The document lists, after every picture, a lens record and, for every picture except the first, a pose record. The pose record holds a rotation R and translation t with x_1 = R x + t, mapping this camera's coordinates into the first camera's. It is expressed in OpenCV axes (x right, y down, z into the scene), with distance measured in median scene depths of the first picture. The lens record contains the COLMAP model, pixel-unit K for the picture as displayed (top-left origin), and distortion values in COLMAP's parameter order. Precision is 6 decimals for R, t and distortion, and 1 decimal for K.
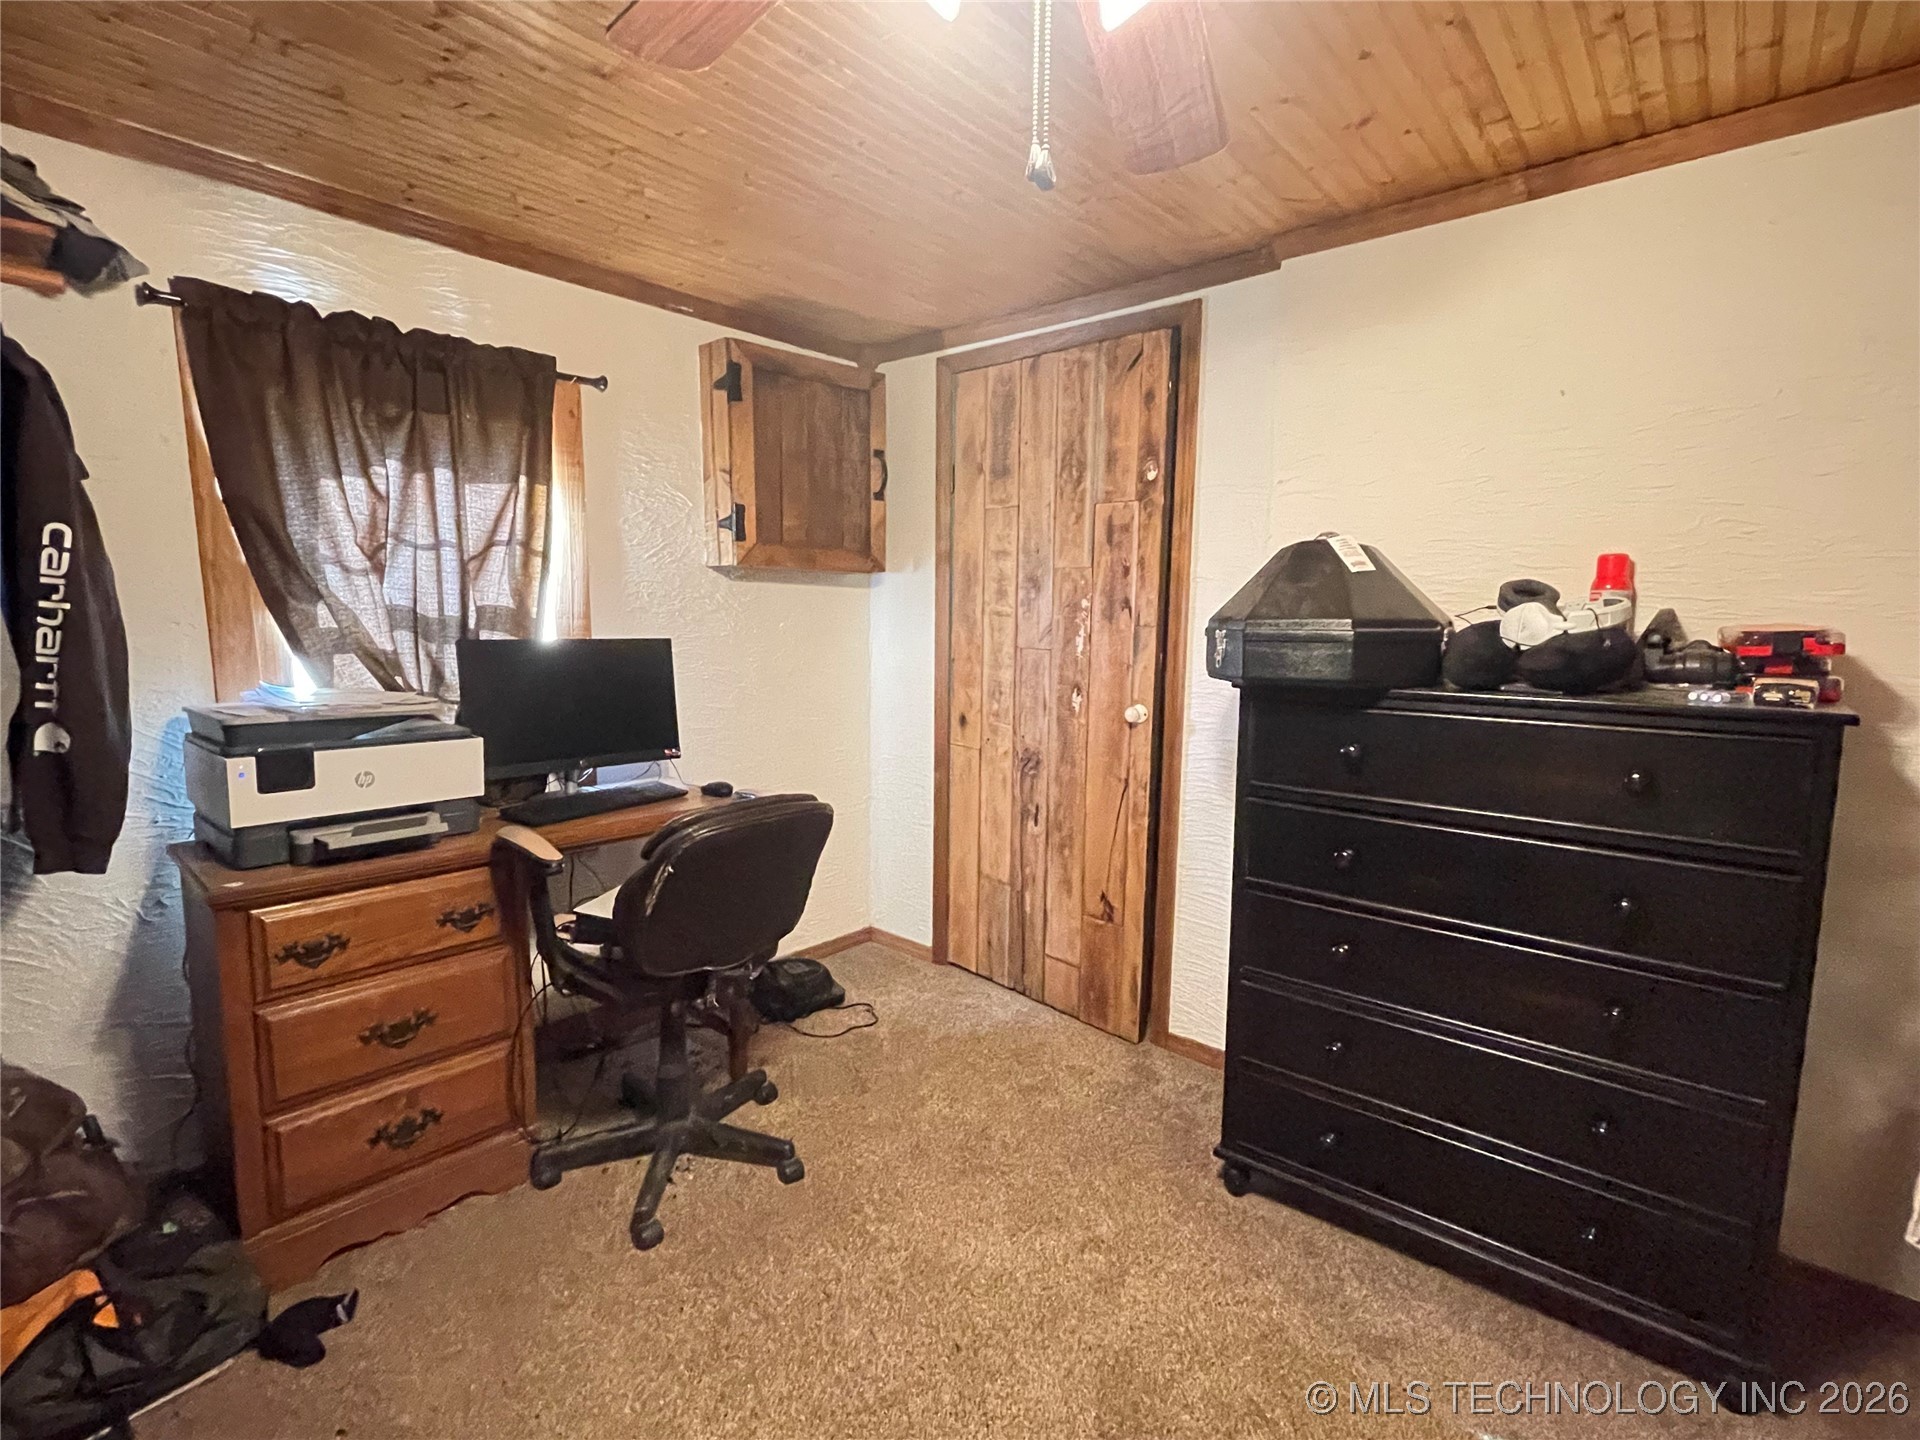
lens RADIAL K [[912.1, 0, 960.7], [0, 912.1, 724.6], [0, 0, 1]] dist [-0.001928, 0.000698]
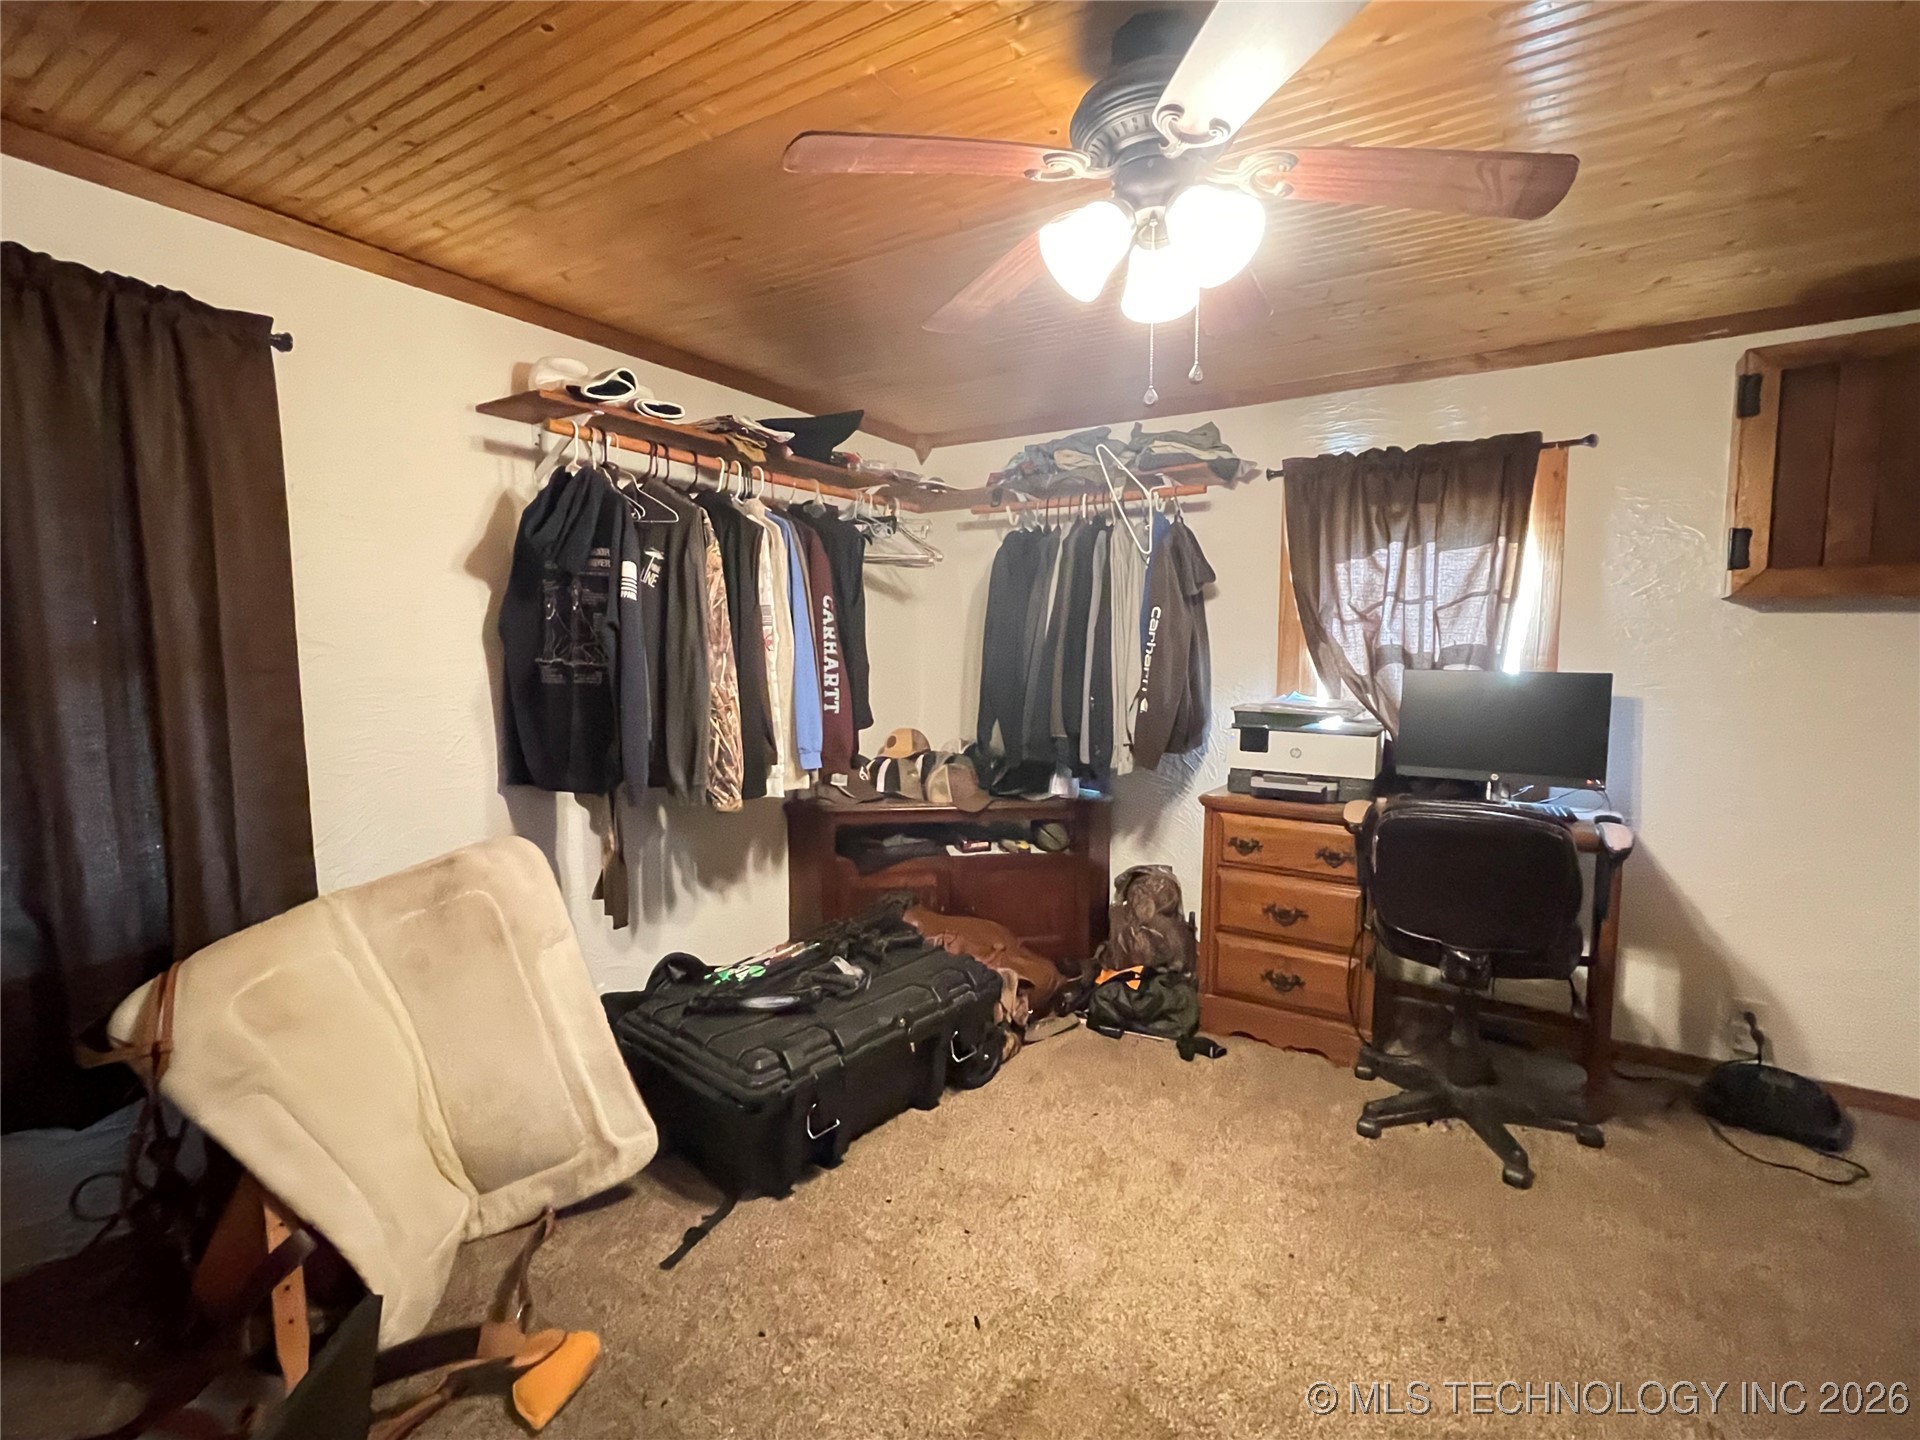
lens RADIAL K [[912.1, 0, 958.5], [0, 912.1, 714.9], [0, 0, 1]] dist [-0.001928, 0.000698]
pose [[0.127637, 0.063638, -0.989777, 0.701825], [-0.124321, 0.991095, 0.047691, -0.007096], [0.983999, 0.116963, 0.134412, 0.168316]]
